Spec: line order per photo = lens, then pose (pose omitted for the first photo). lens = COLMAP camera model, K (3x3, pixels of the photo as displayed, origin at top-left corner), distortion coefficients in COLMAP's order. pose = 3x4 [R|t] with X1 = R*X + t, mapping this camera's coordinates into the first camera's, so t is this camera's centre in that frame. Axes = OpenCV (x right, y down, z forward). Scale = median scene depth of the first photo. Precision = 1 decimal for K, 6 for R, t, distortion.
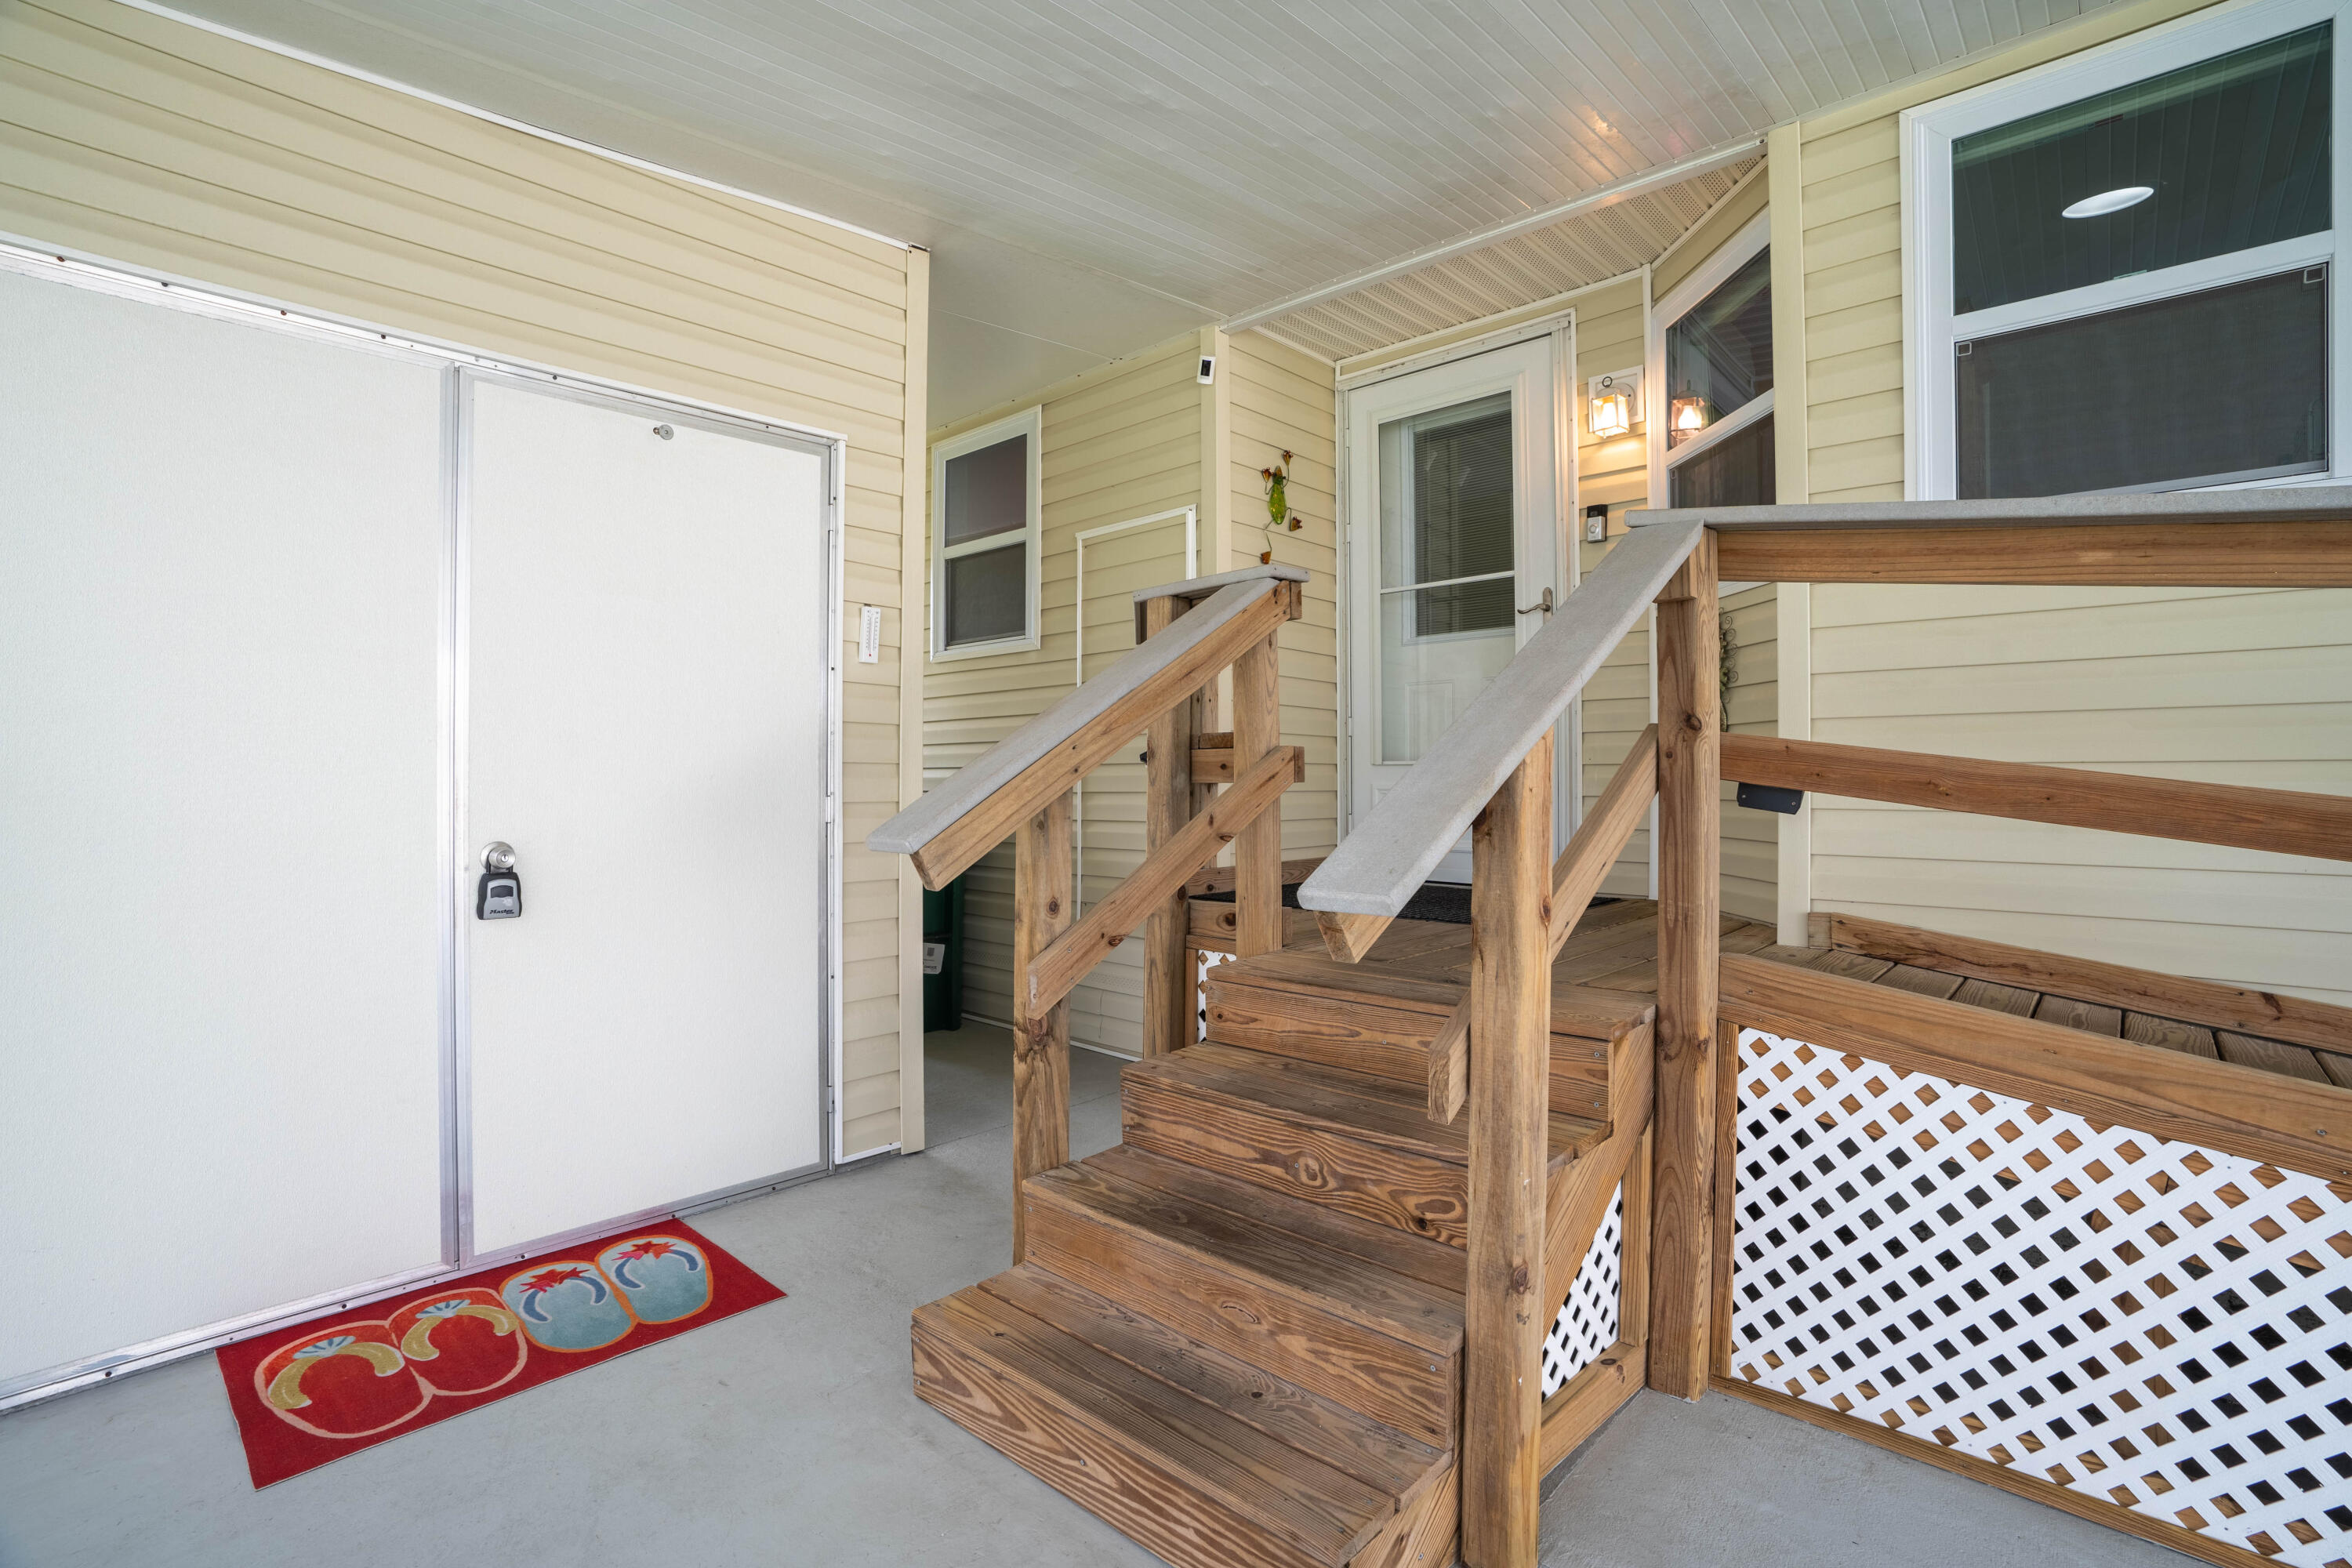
lens RADIAL K [[1093.3, 0, 1186.2], [0, 1093.3, 776.8], [0, 0, 1]] dist [-0.001168, -0.000392]
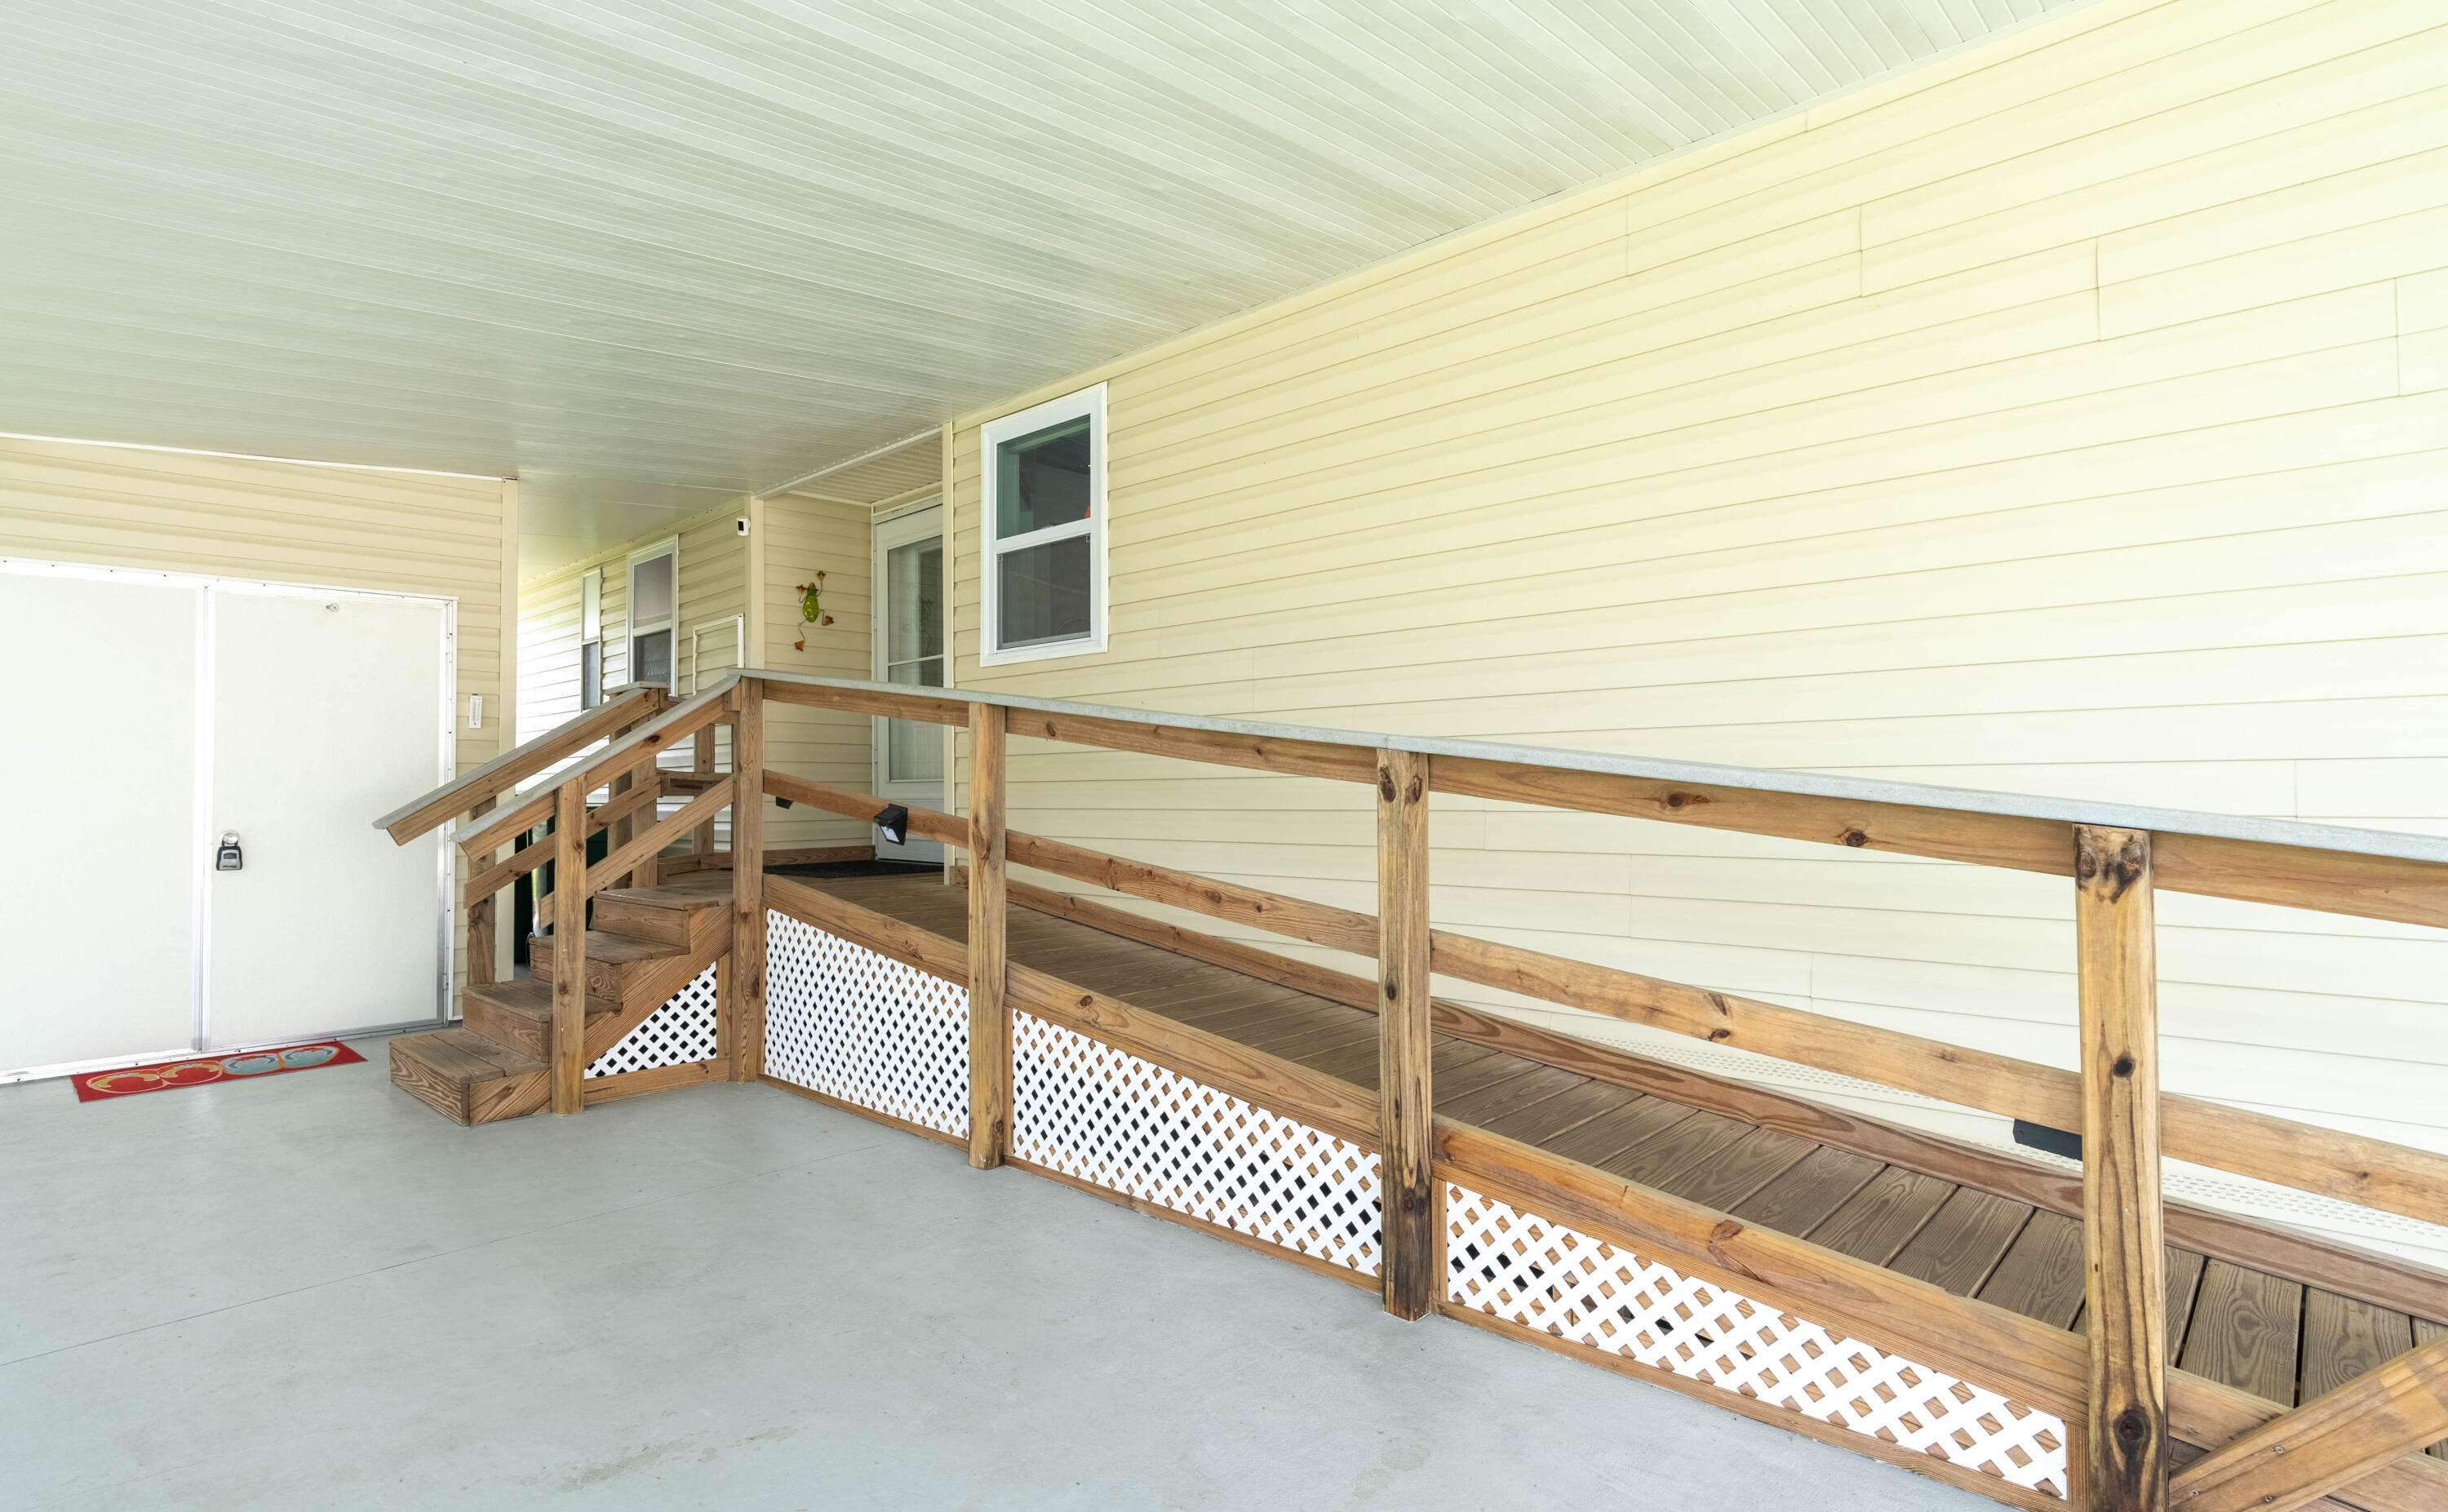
lens RADIAL K [[1183.7, 0, 1225.6], [0, 1183.7, 788.3], [0, 0, 1]] dist [-0.051496, 0.029483]
pose [[0.999935, -0.010174, -0.005214, 0.681377], [0.010158, 0.999943, -0.003178, 0.005078], [0.005246, 0.003125, 0.999981, -0.615904]]
